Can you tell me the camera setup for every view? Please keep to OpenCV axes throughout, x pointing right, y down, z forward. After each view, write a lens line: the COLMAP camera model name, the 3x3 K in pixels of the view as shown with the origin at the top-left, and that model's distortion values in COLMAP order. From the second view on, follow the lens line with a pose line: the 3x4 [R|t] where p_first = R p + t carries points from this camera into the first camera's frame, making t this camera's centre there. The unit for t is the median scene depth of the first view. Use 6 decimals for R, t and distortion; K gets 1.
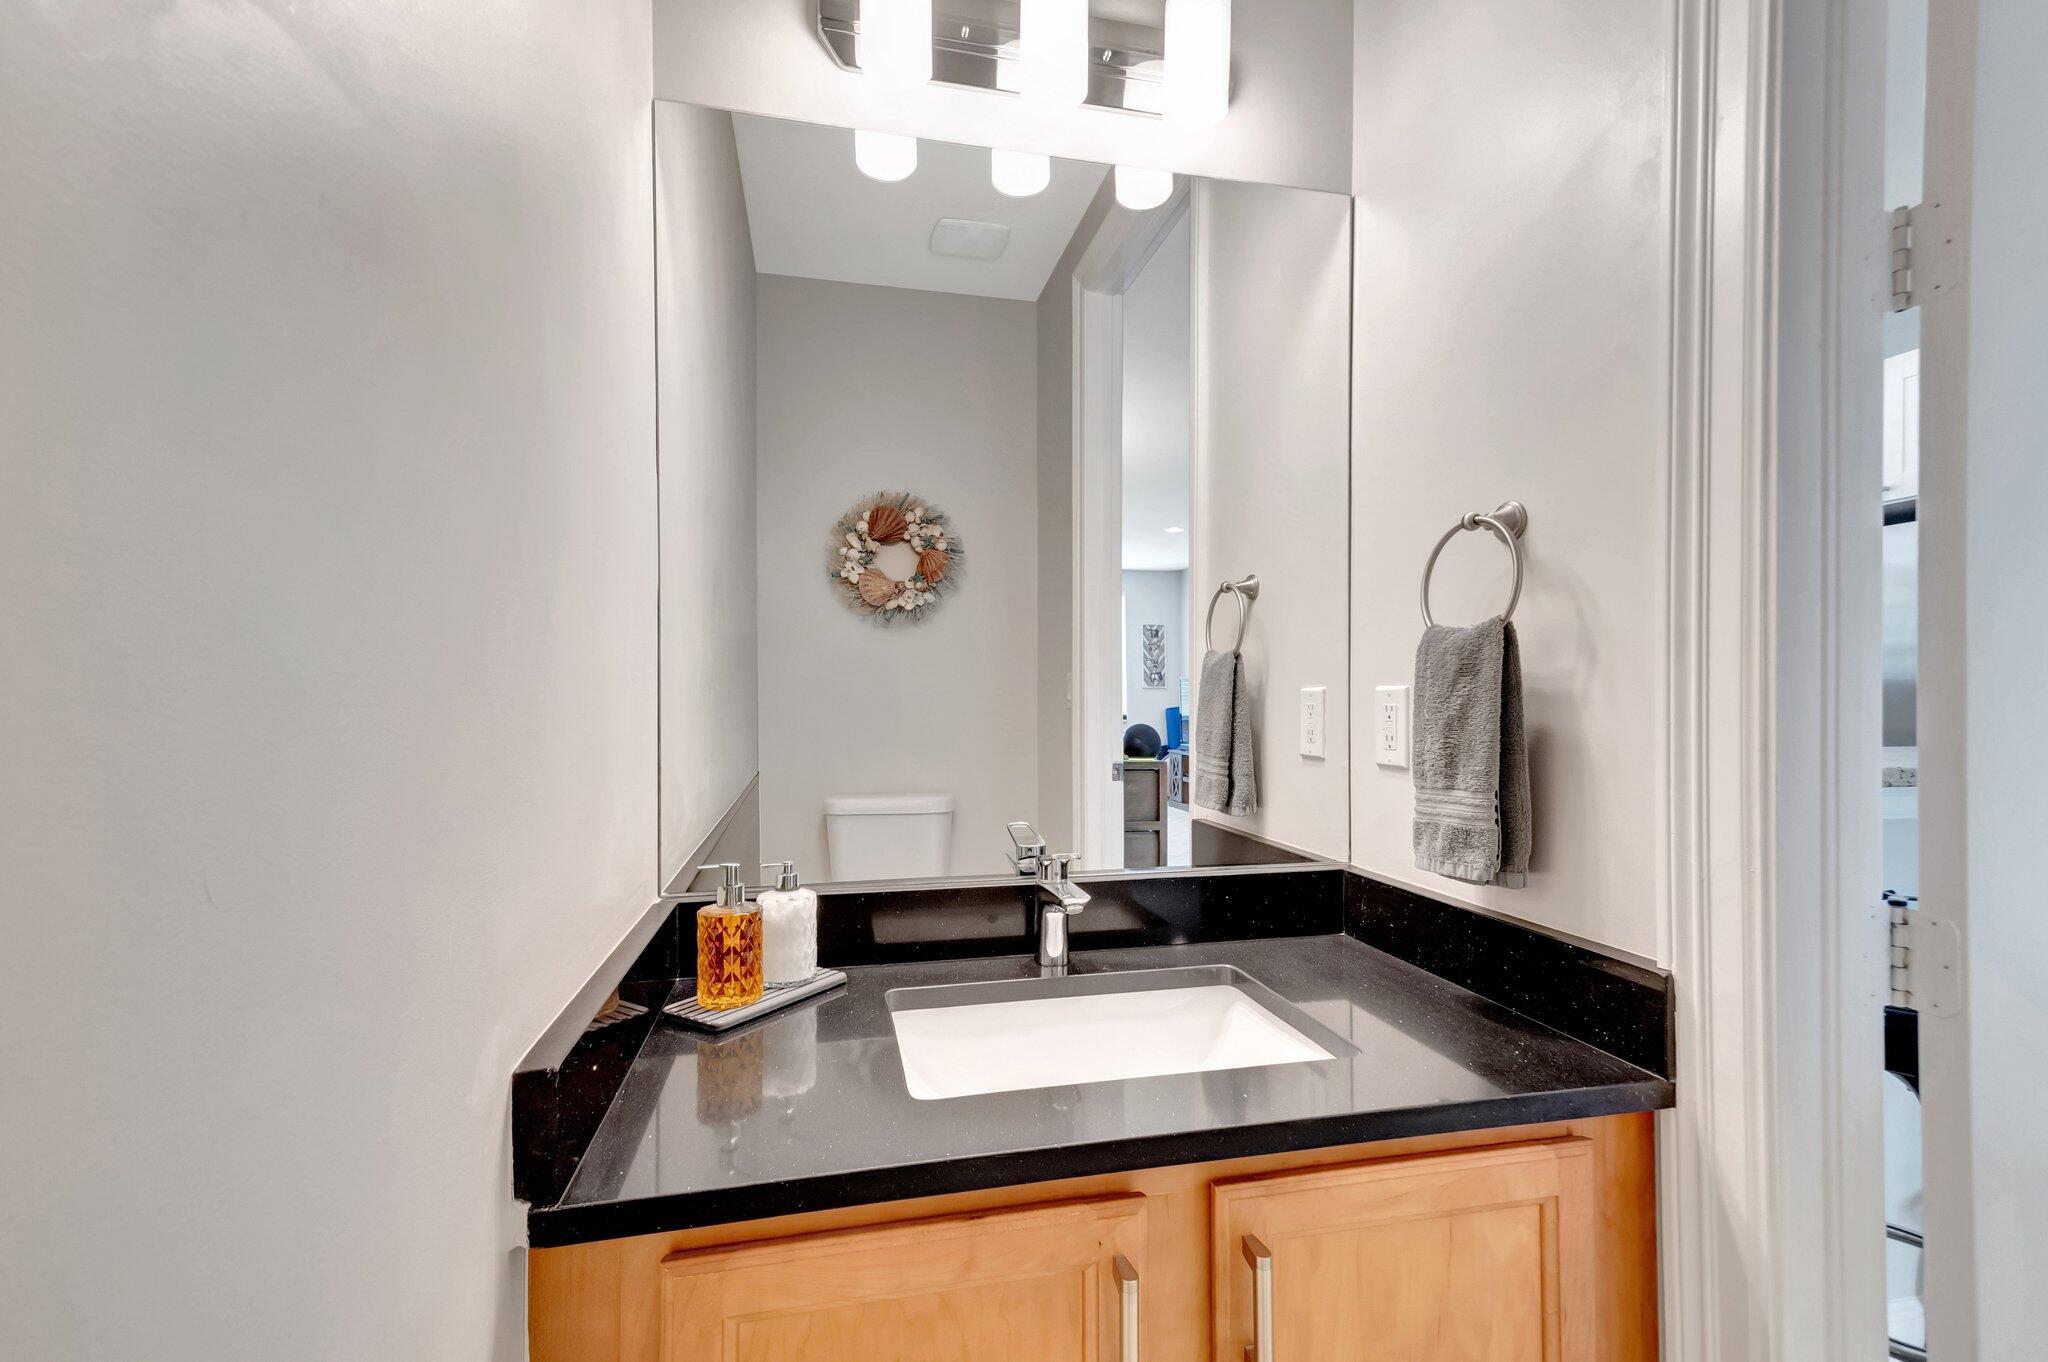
lens RADIAL K [[911.7, 0, 1024.0], [0, 911.7, 681.0], [0, 0, 1]] dist [0.028113, -0.000023]
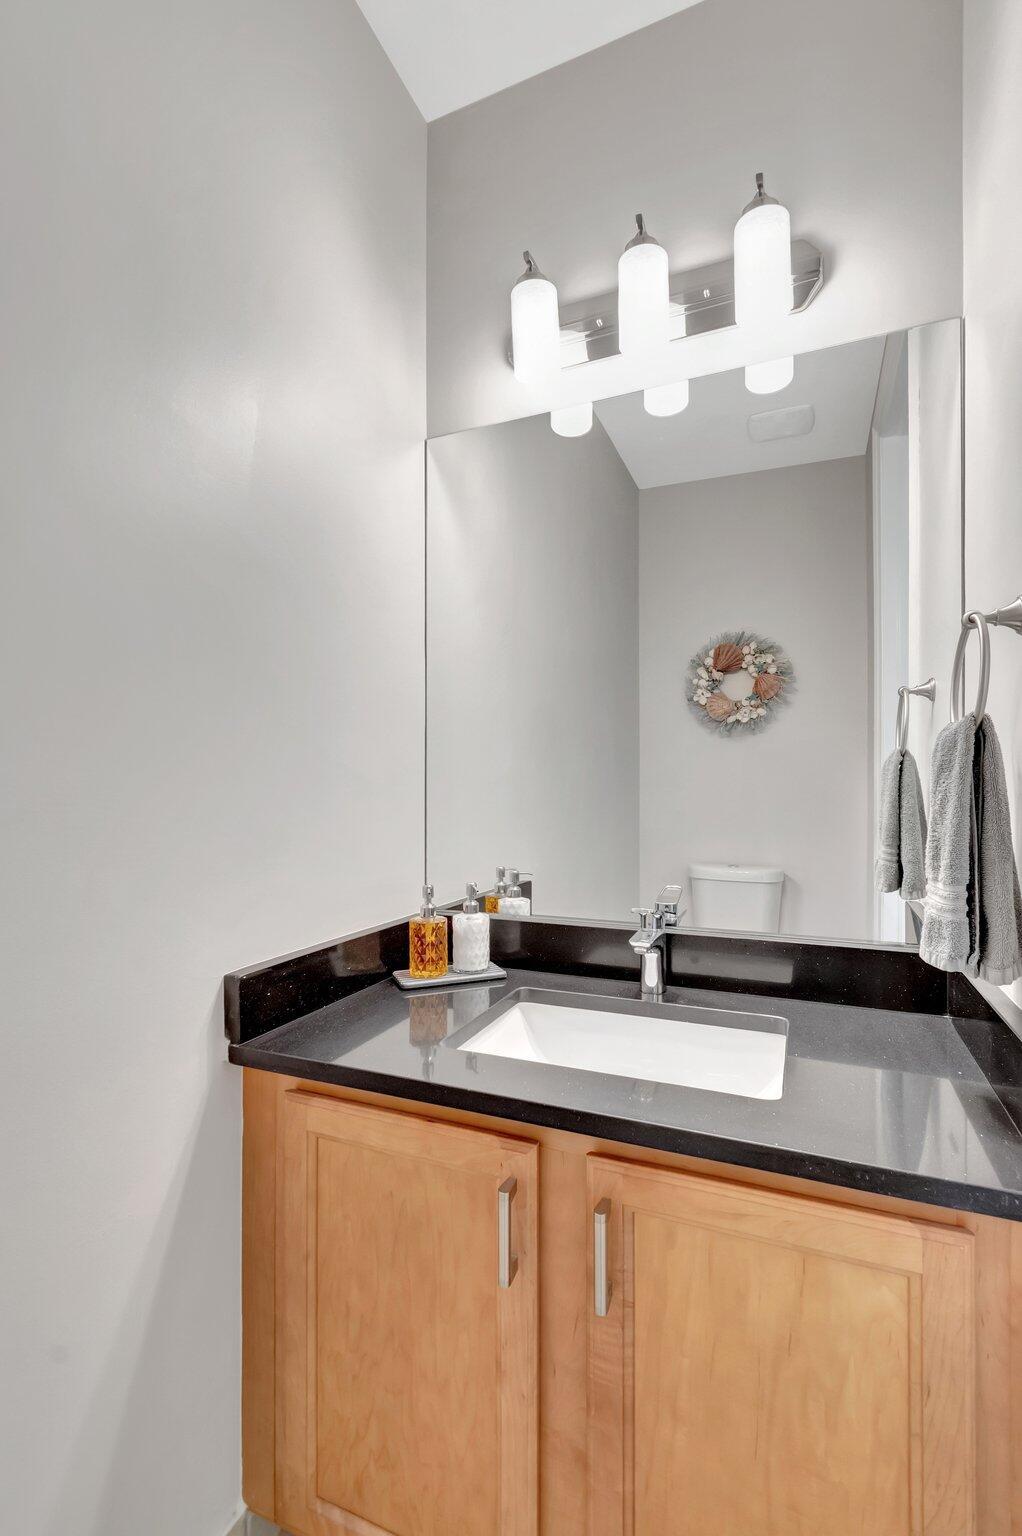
lens RADIAL K [[680.9, 0, 513.2], [0, 680.9, 776.1], [0, 0, 1]] dist [0.002648, -0.000866]
pose [[0.811526, -0.010909, -0.584215, 0.169294], [0.009234, 0.999940, -0.005845, 0.000216], [0.584244, -0.000652, 0.811578, 0.030933]]
